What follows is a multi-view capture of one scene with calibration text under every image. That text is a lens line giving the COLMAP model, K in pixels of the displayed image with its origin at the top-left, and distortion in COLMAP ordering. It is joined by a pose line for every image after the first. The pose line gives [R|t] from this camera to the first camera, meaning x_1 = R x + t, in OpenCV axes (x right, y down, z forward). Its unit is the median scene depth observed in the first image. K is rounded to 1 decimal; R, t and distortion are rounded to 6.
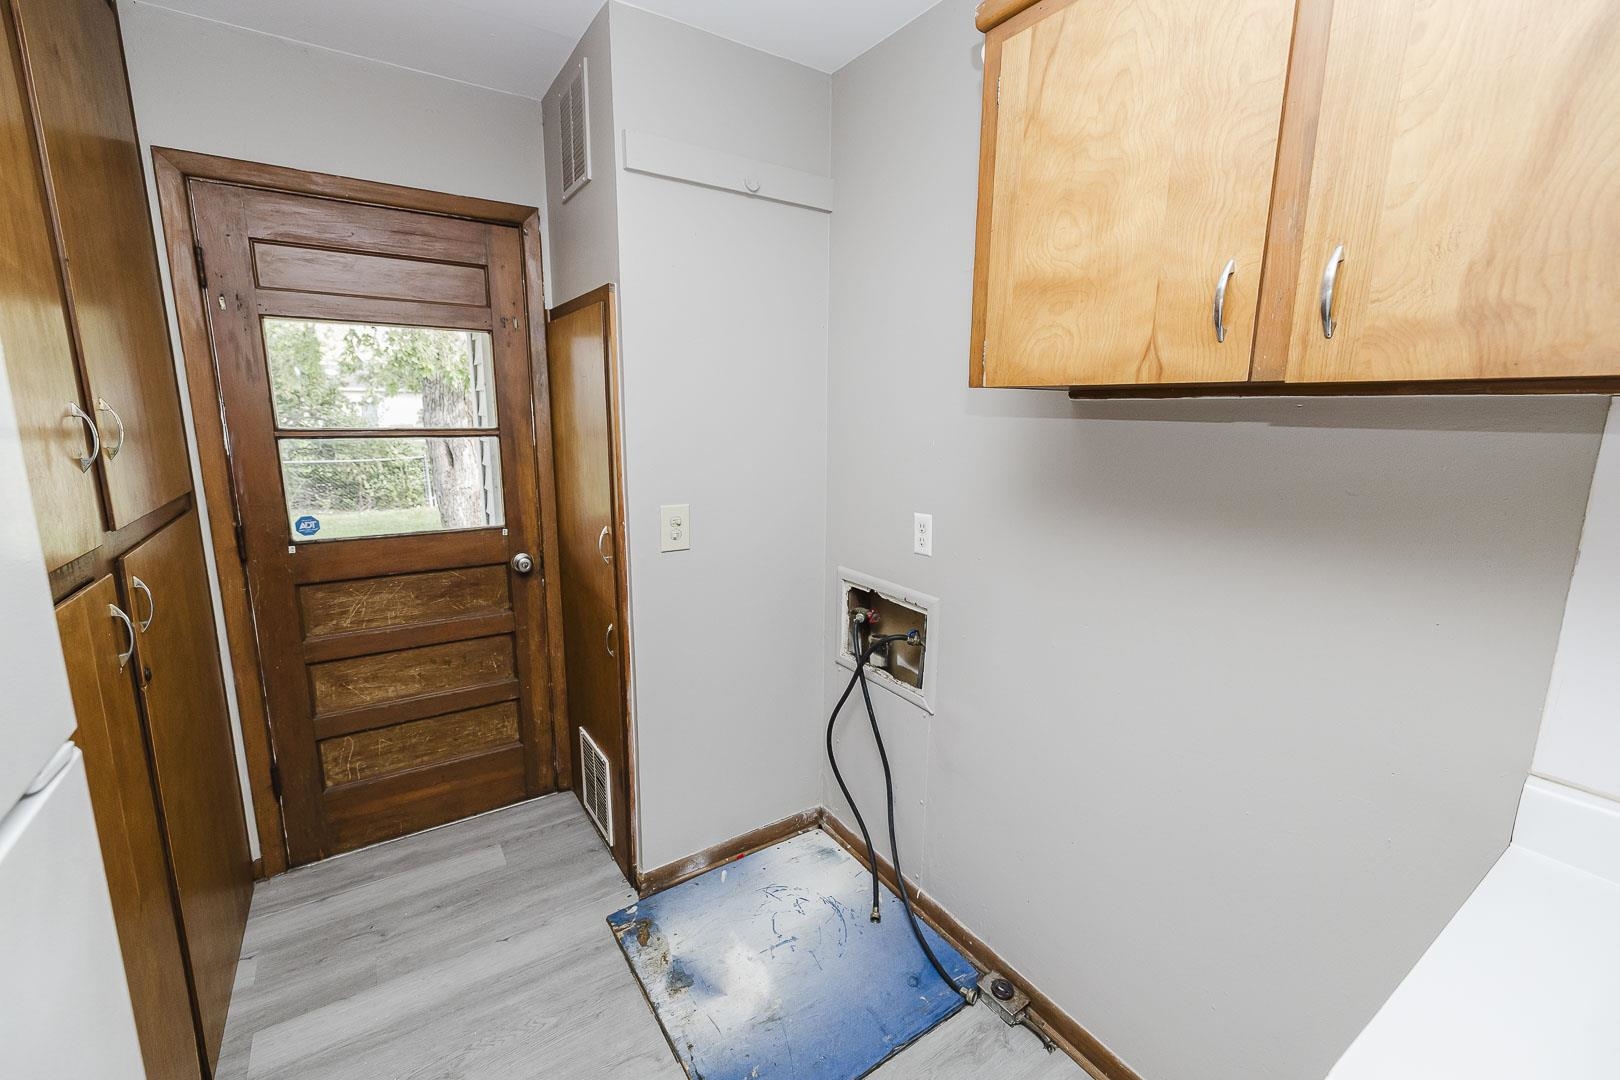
lens RADIAL K [[683.2, 0, 810.9], [0, 683.2, 536.7], [0, 0, 1]] dist [0.002394, 0.000181]
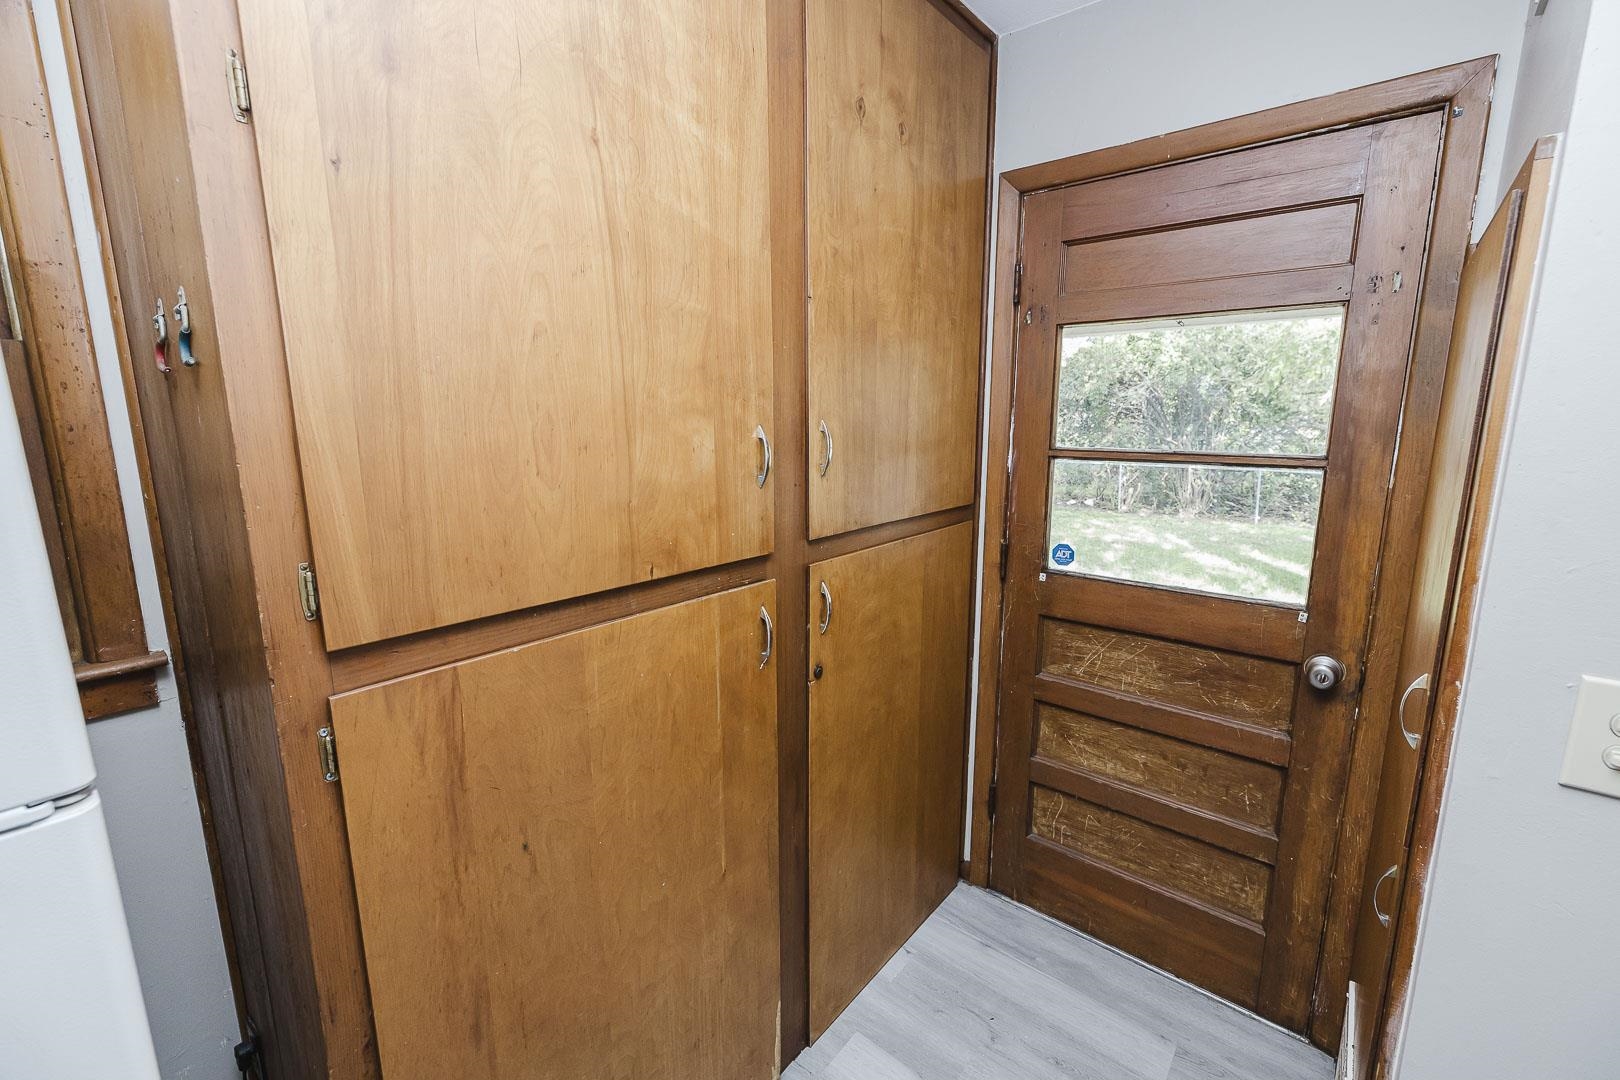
lens RADIAL K [[683.2, 0, 811.8], [0, 683.2, 536.4], [0, 0, 1]] dist [0.002394, 0.000181]
pose [[0.289150, 0.161931, -0.943489, 0.013719], [-0.170054, 0.978602, 0.115841, -0.081407], [0.942058, 0.126948, 0.310500, 0.375137]]
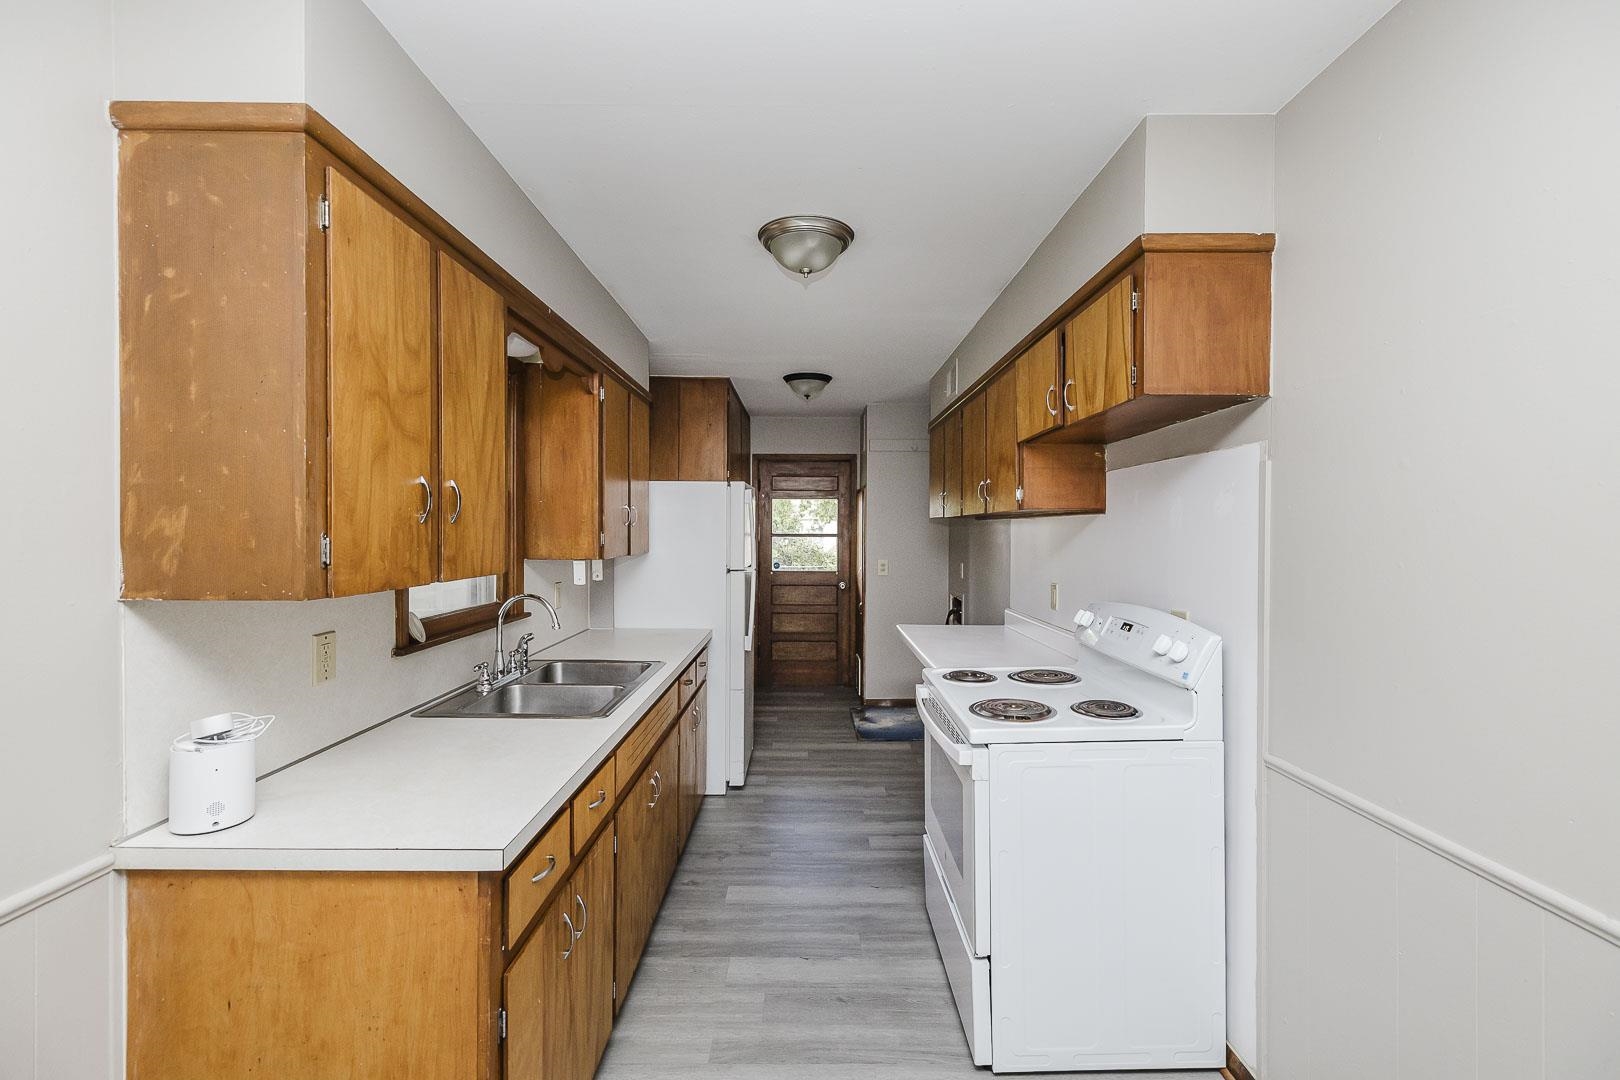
lens RADIAL K [[683.2, 0, 811.4], [0, 683.2, 533.7], [0, 0, 1]] dist [0.002394, 0.000181]
pose [[0.834511, -0.002549, -0.550985, 0.961838], [-0.097996, 0.983360, -0.152972, 0.267631], [0.542206, 0.181651, 0.820375, -1.291784]]
